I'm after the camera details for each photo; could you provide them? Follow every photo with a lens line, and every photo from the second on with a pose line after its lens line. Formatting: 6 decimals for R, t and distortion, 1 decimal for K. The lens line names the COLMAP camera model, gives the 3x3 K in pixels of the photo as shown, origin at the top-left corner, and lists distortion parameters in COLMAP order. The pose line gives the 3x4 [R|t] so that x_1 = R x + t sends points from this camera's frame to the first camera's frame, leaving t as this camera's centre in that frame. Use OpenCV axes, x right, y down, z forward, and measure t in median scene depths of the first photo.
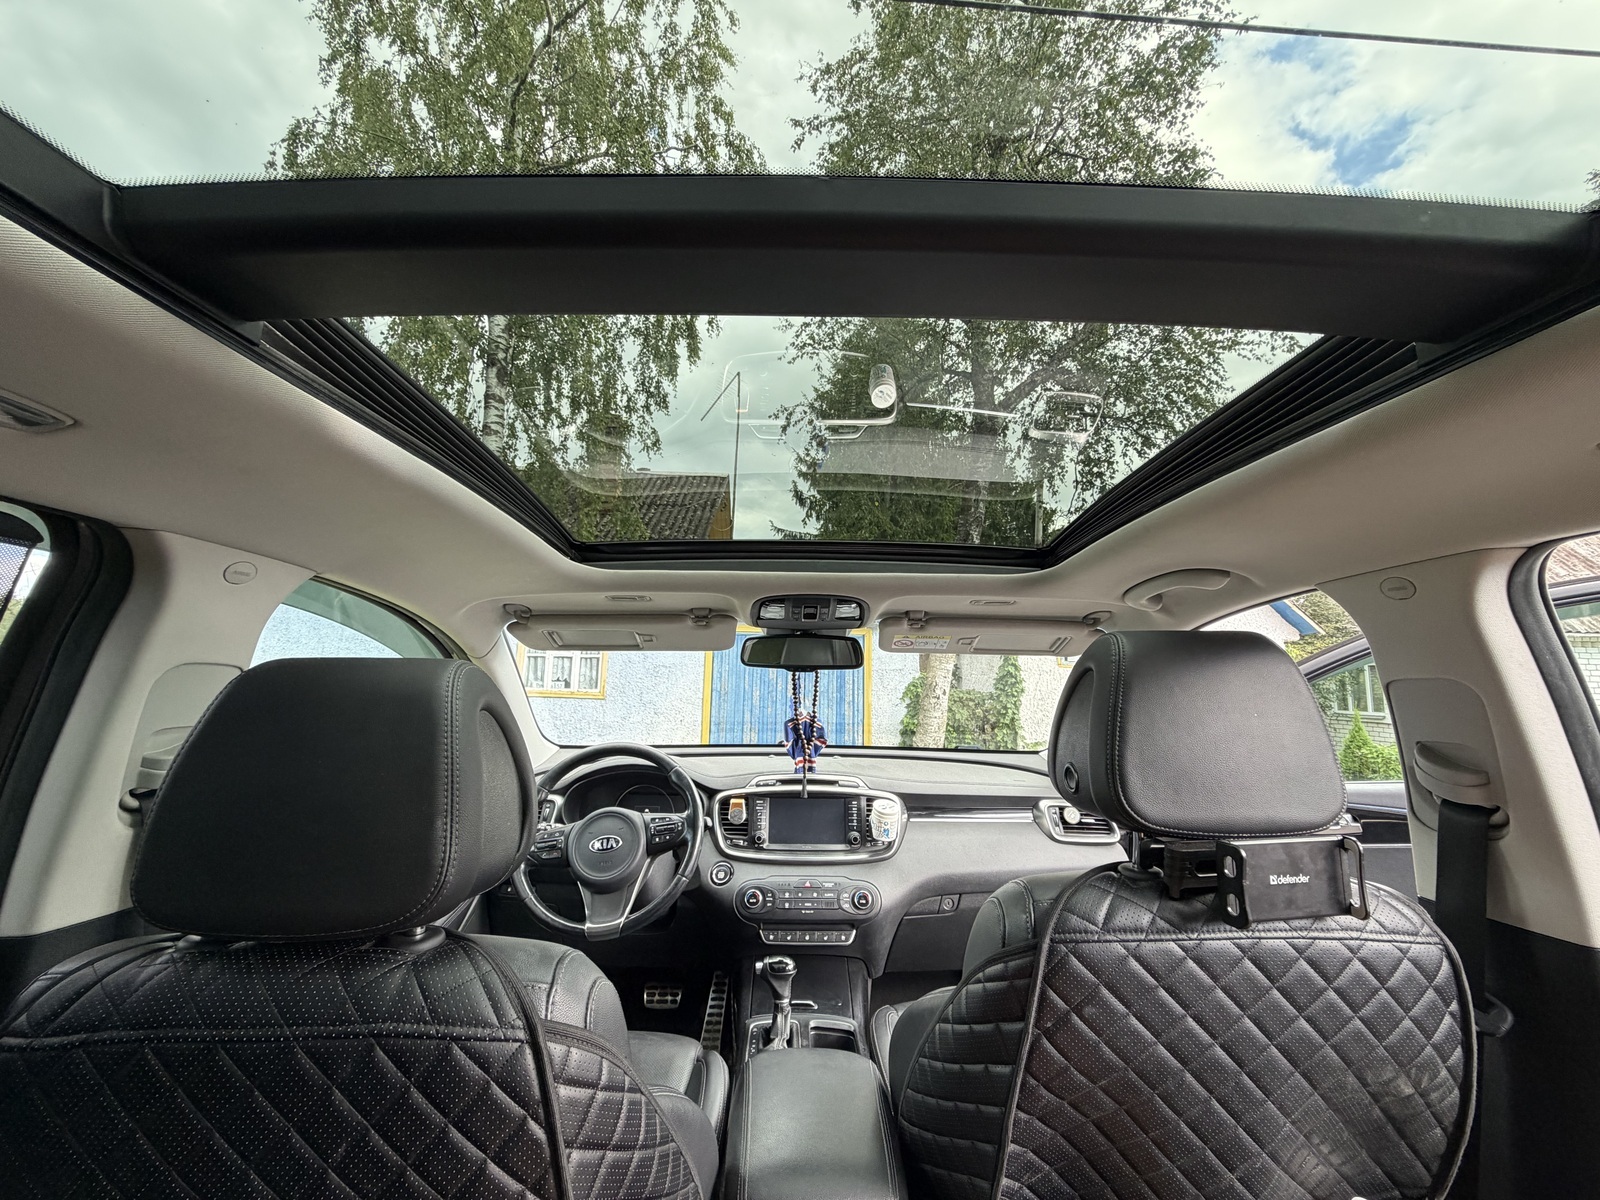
lens RADIAL K [[647.1, 0, 790.9], [0, 647.1, 596.0], [0, 0, 1]] dist [-0.006366, -0.000353]
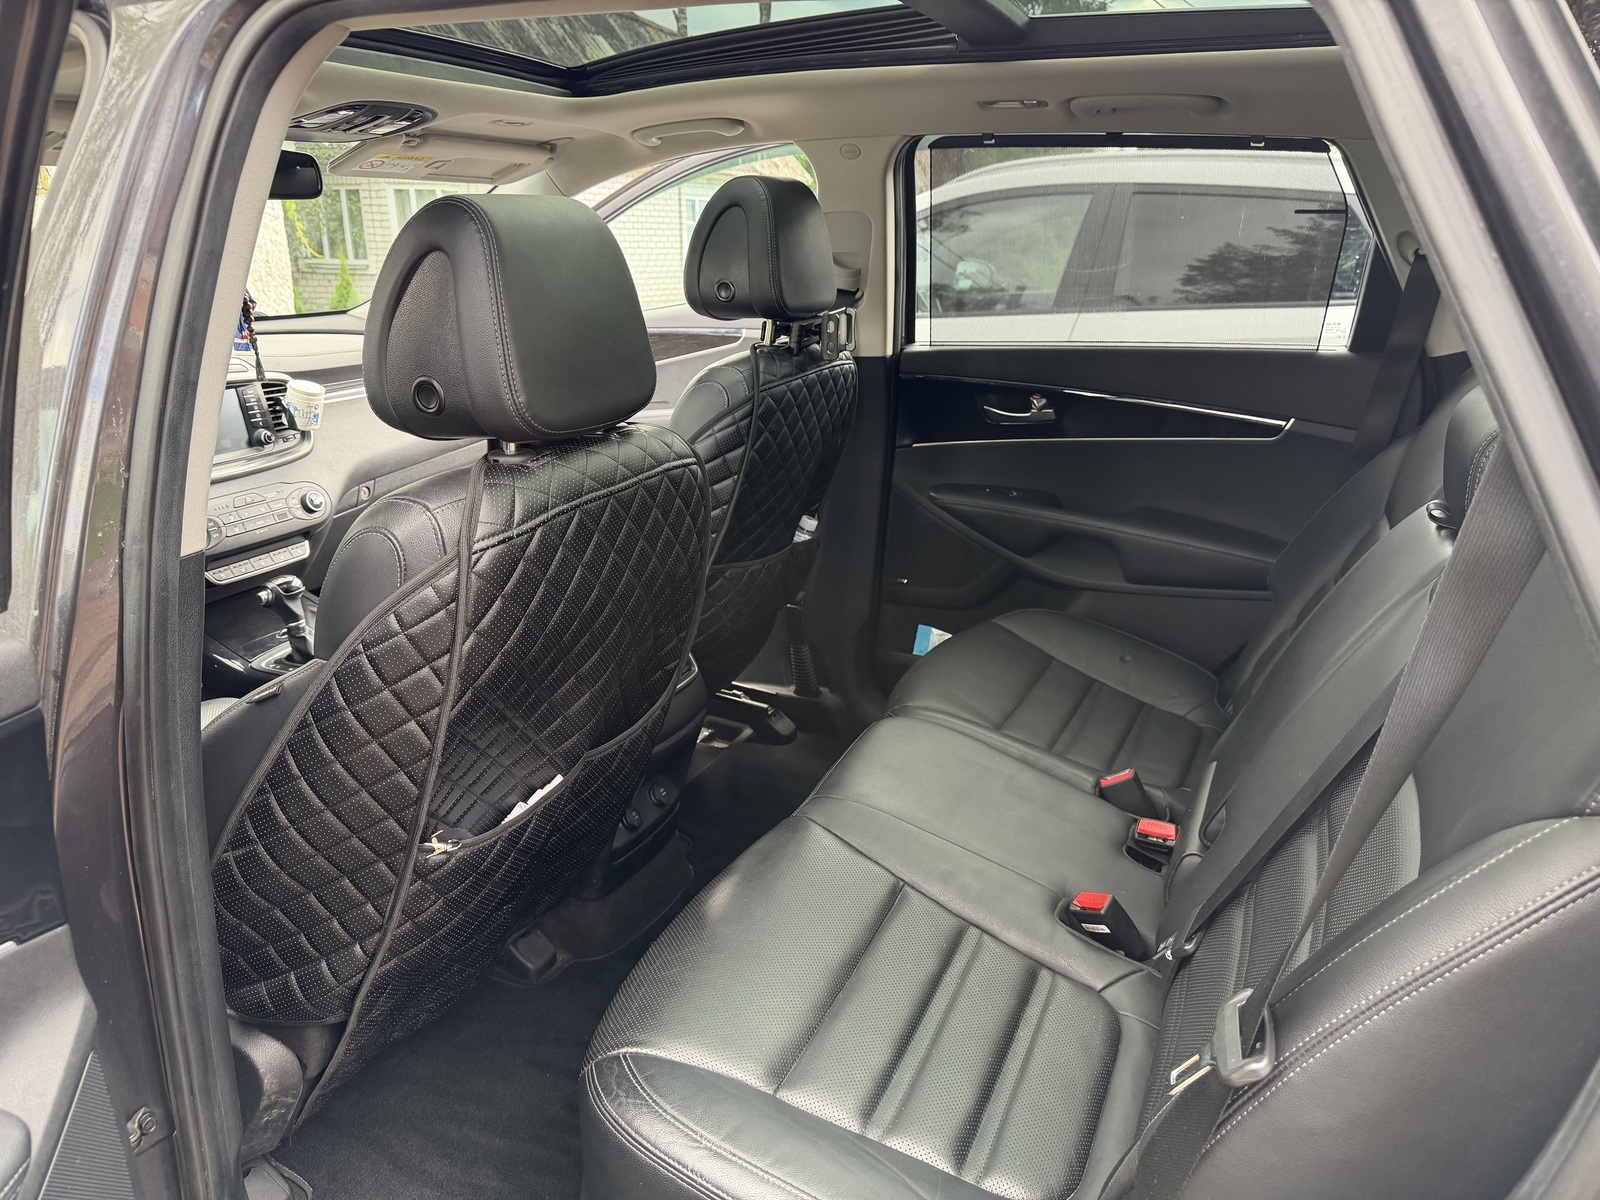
lens RADIAL K [[1139.3, 0, 794.3], [0, 1139.3, 600.8], [0, 0, 1]] dist [-0.006090, 0.001513]
pose [[0.430536, -0.296521, 0.852475, -0.812333], [-0.109543, 0.920345, 0.375452, -0.012473], [-0.895901, -0.255029, 0.363760, -0.076943]]
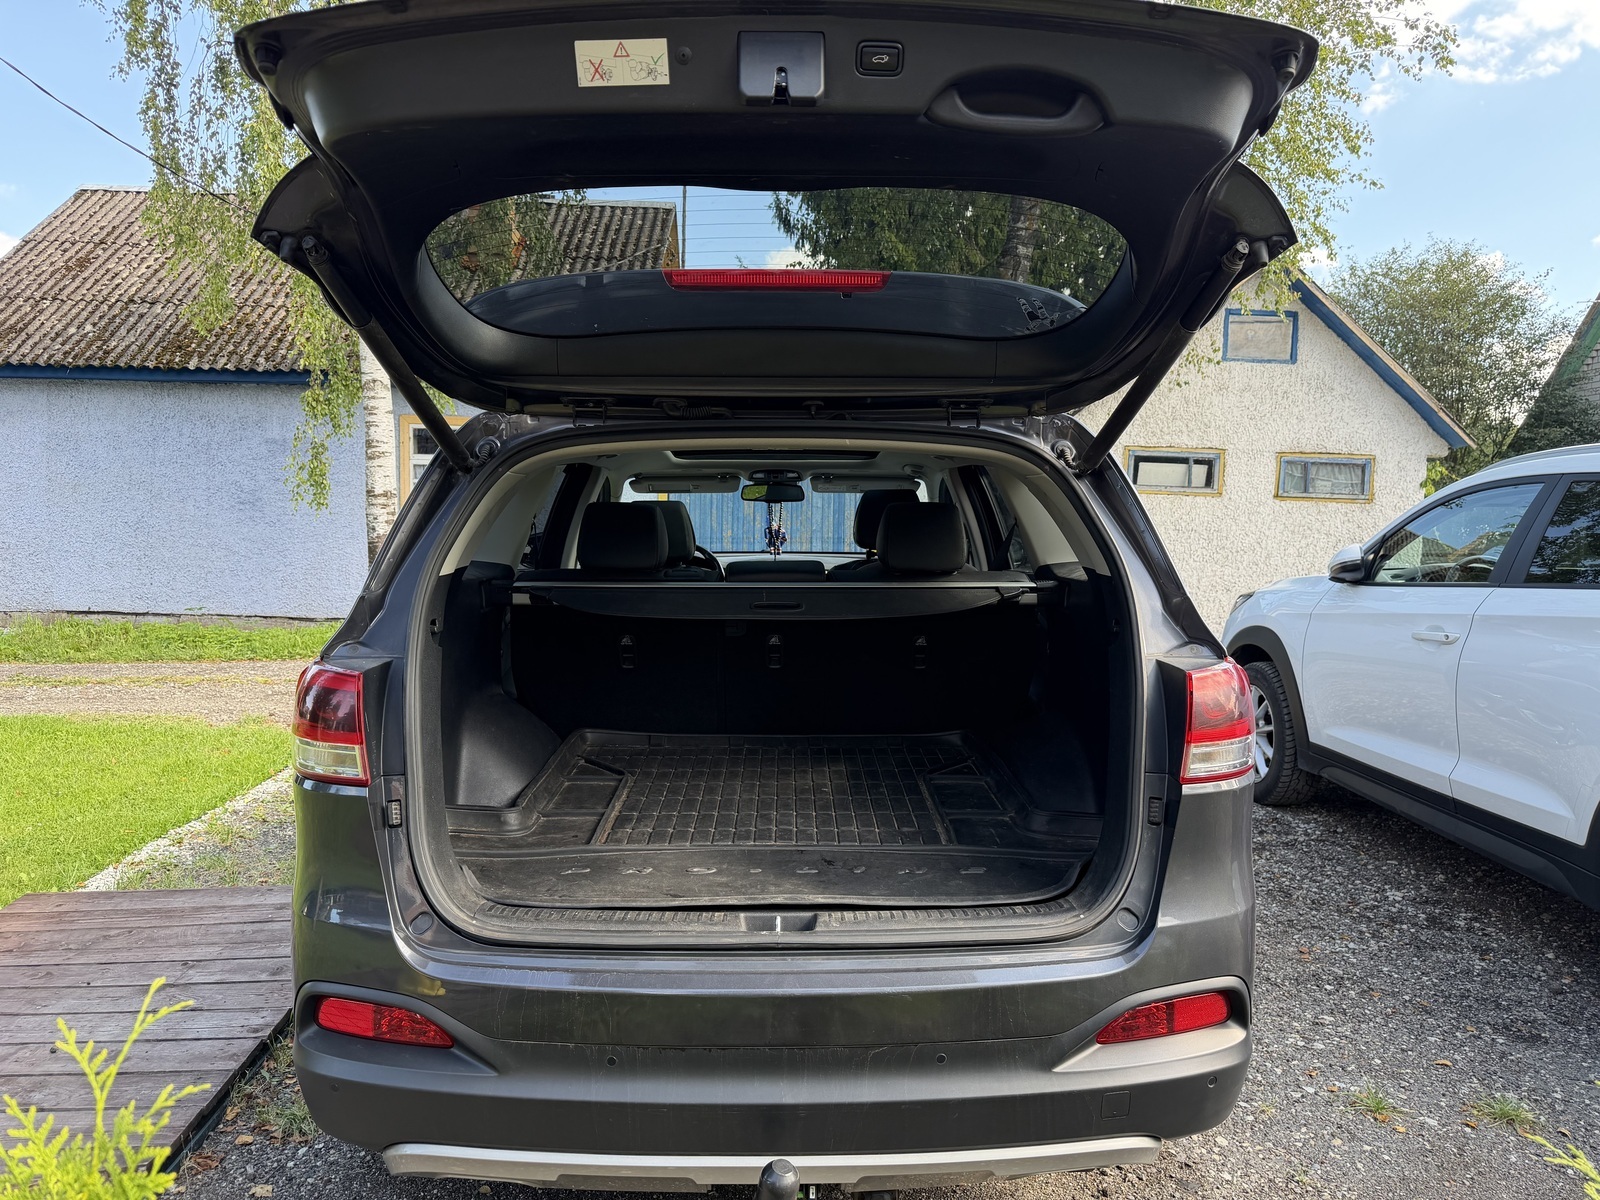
lens RADIAL K [[1139.3, 0, 800.7], [0, 1139.3, 607.3], [0, 0, 1]] dist [-0.006090, 0.001513]
pose [[0.999710, -0.011277, 0.021280, 0.022511], [0.006609, 0.978133, 0.207877, -0.258722], [-0.023159, -0.207676, 0.977923, -2.164665]]
